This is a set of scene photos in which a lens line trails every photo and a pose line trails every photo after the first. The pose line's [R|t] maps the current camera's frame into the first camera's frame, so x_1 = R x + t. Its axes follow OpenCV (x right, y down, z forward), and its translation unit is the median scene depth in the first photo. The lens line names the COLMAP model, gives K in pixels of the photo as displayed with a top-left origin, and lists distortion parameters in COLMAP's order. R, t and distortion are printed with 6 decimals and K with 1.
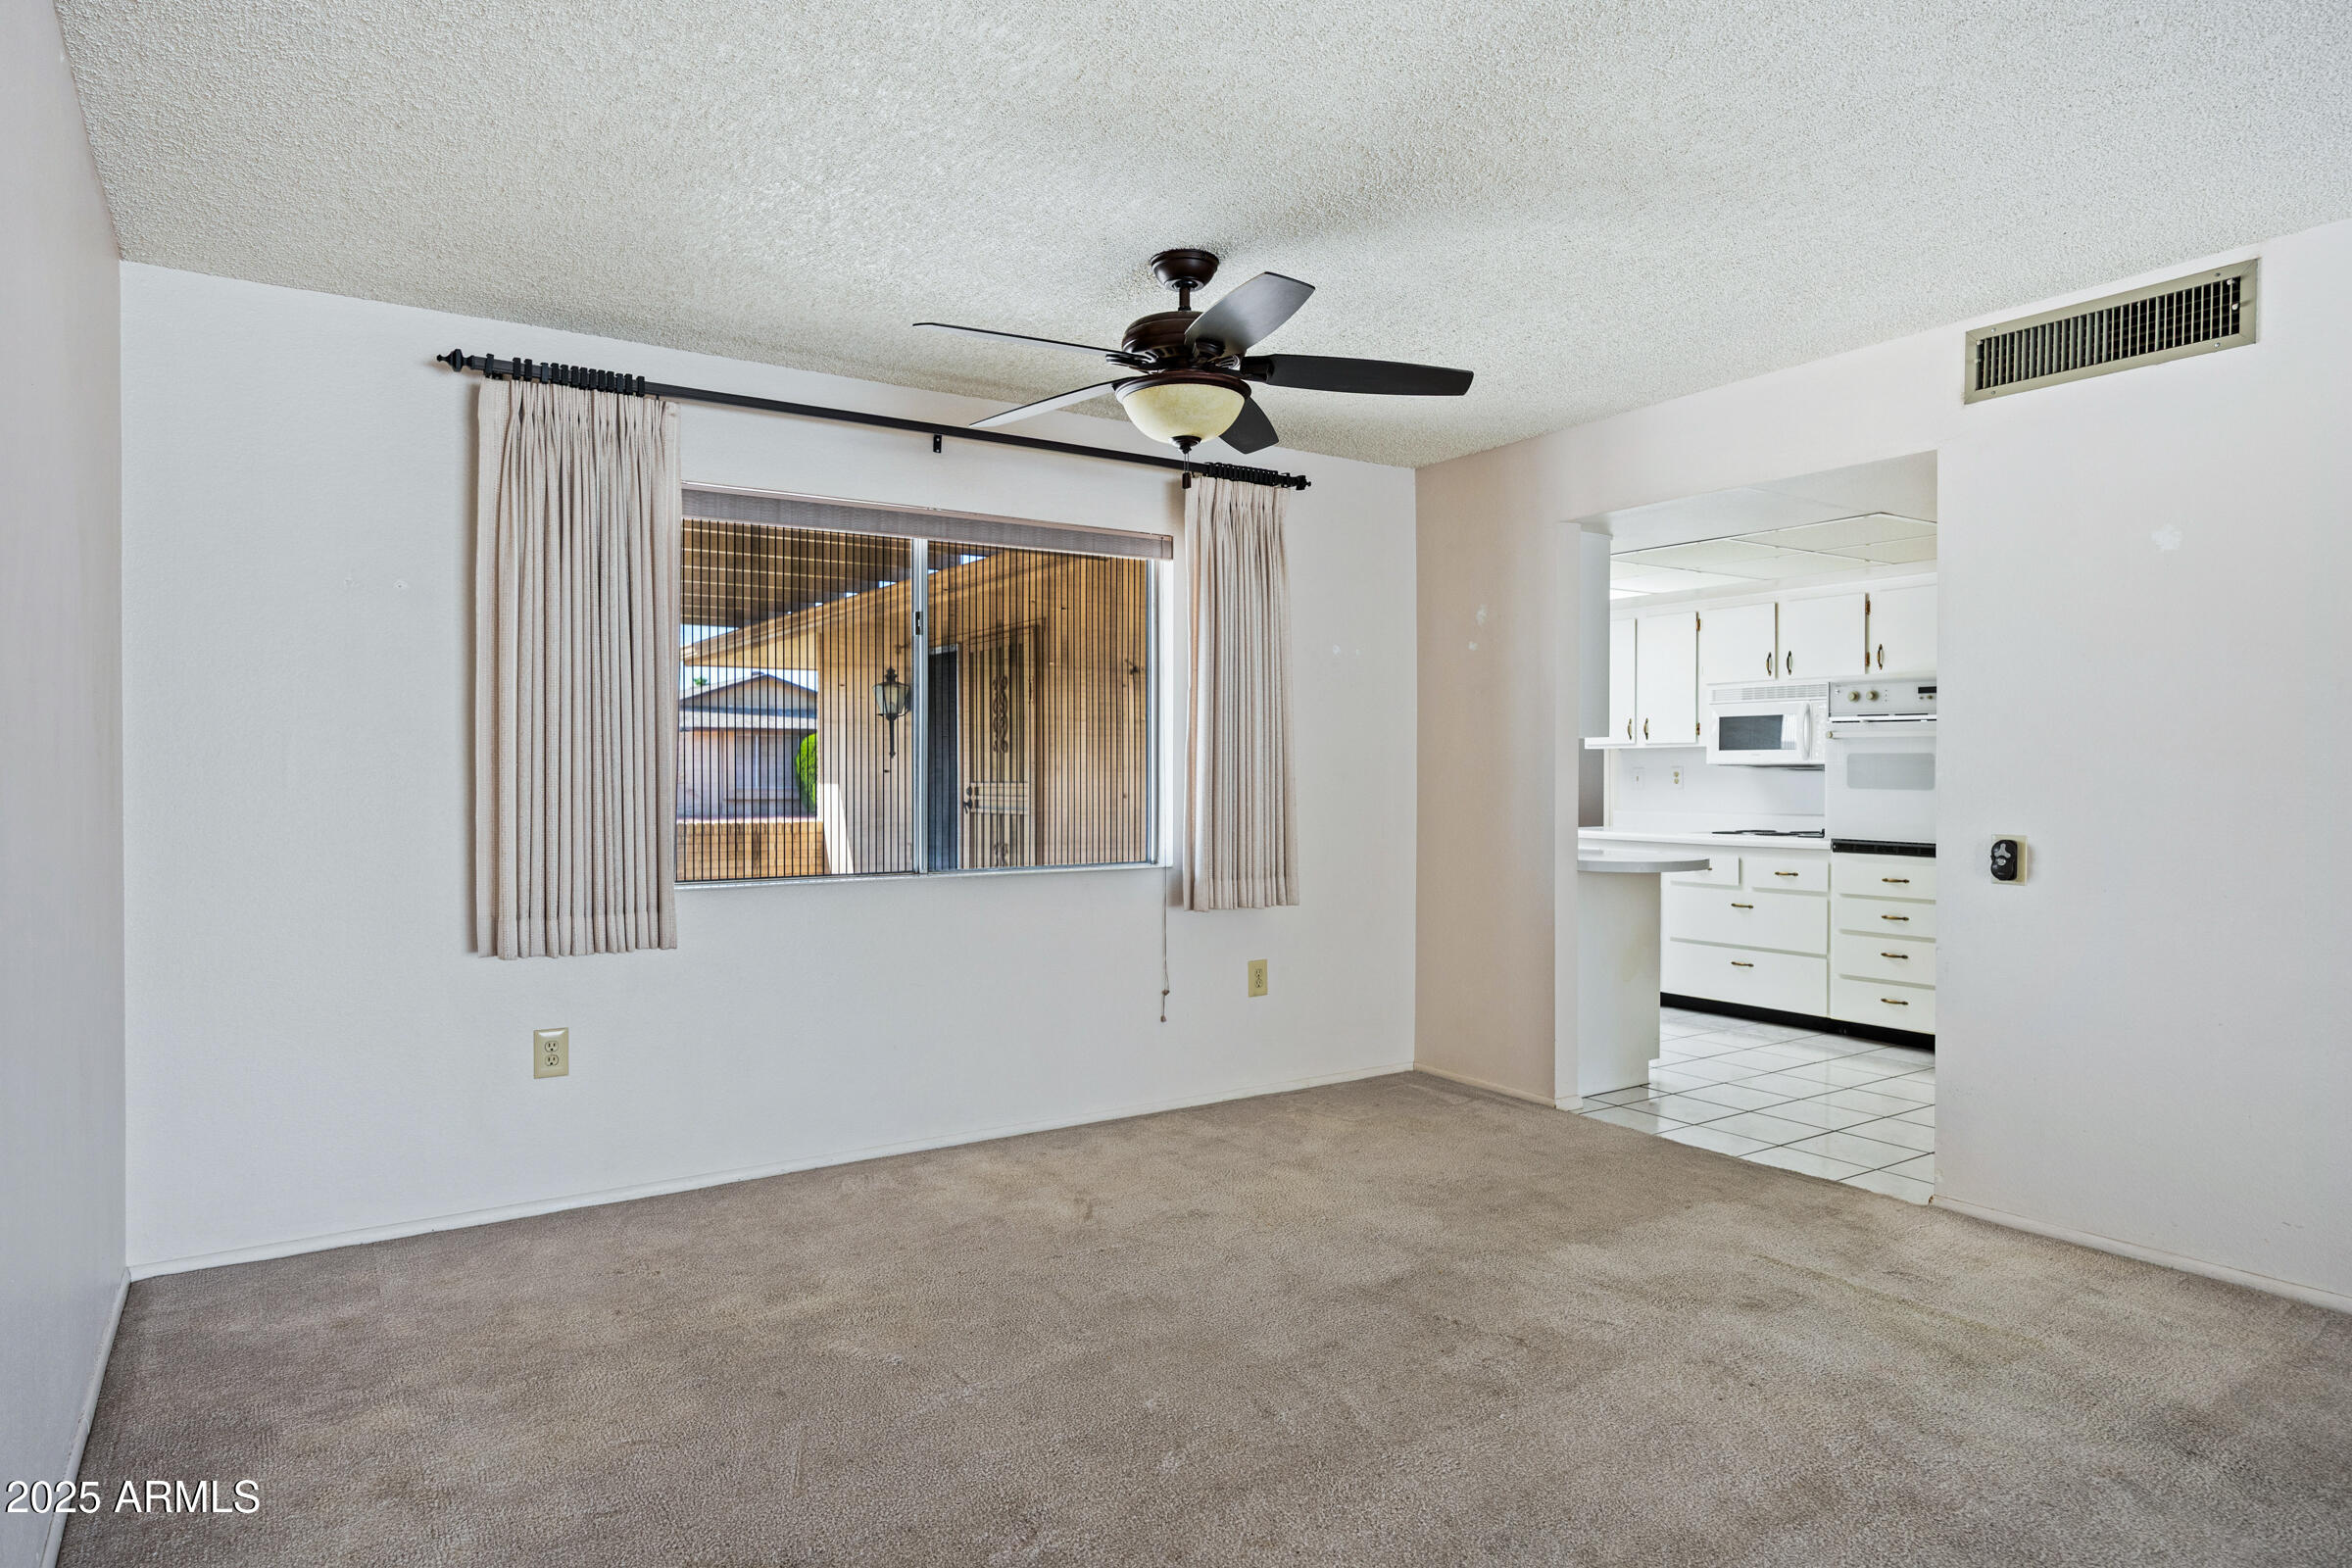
lens RADIAL K [[1387.8, 0, 1176.0], [0, 1387.8, 784.0], [0, 0, 1]] dist [-0.000606, -0.000549]
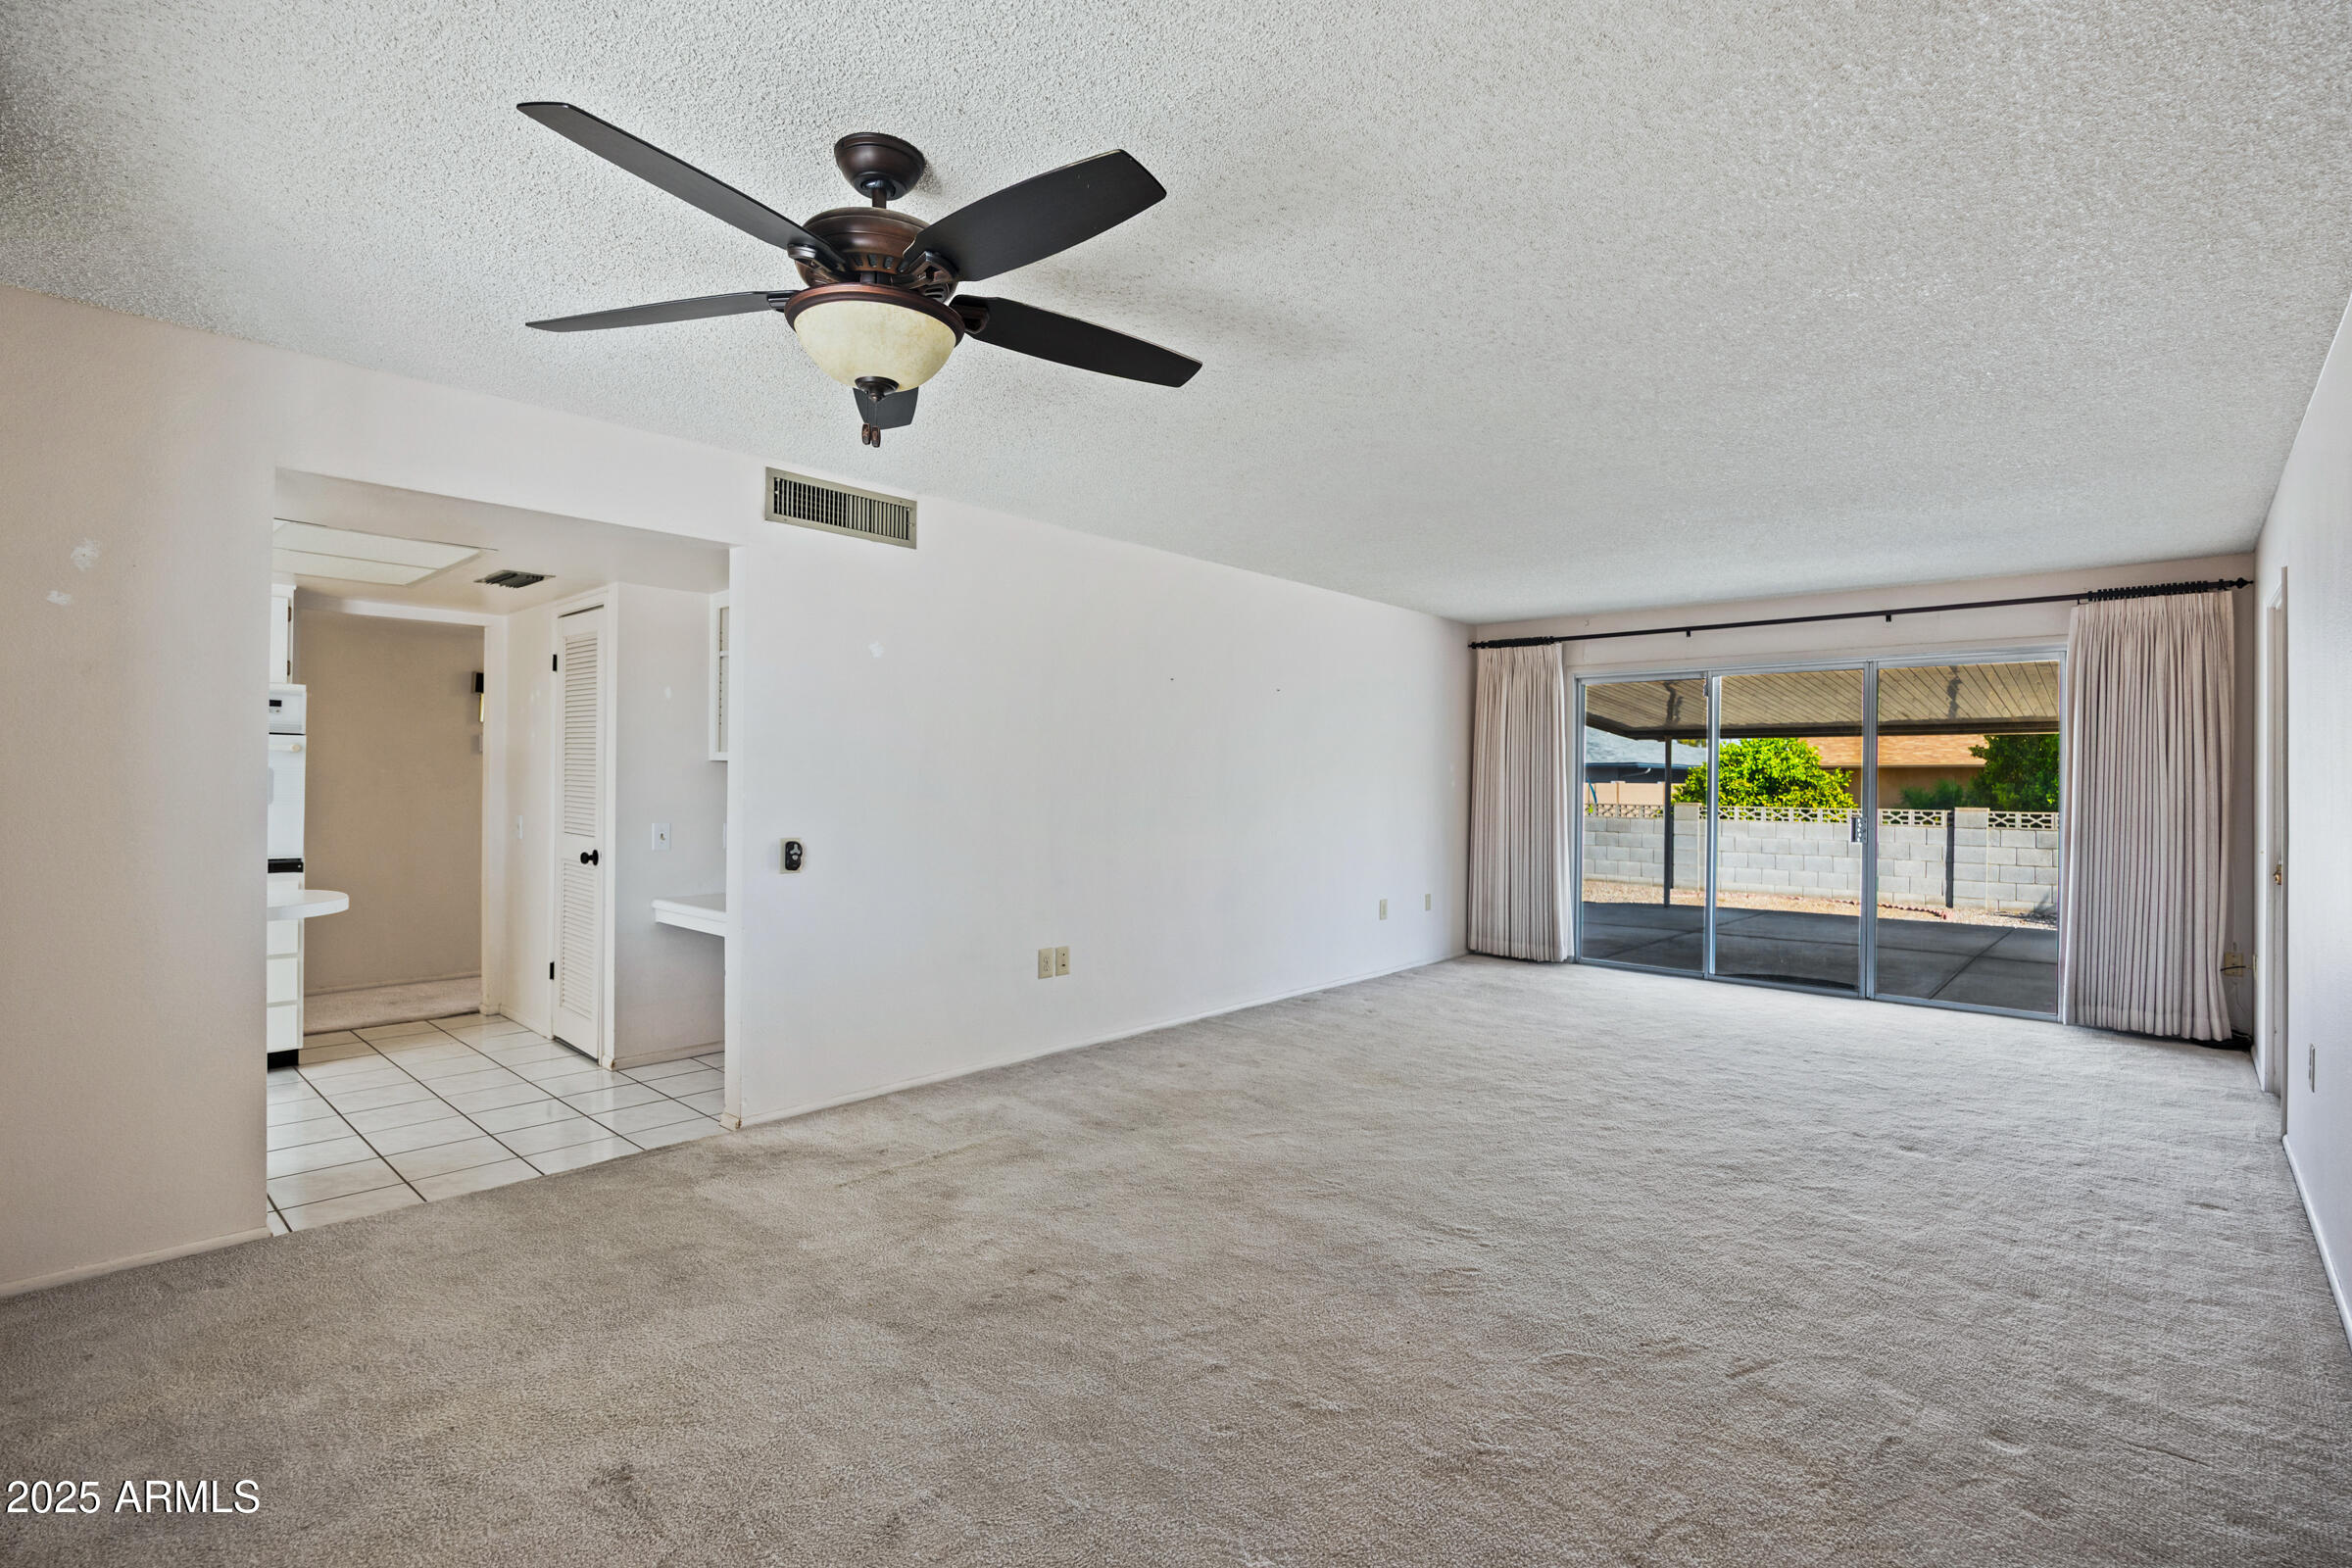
lens RADIAL K [[1084.2, 0, 1176.0], [0, 1084.2, 784.0], [0, 0, 1]] dist [0.000543, 0.000273]
pose [[-0.236052, -0.002960, 0.971736, -0.587756], [0.000969, 0.999994, 0.003281, -0.022619], [-0.971740, 0.001716, -0.236047, 0.925619]]
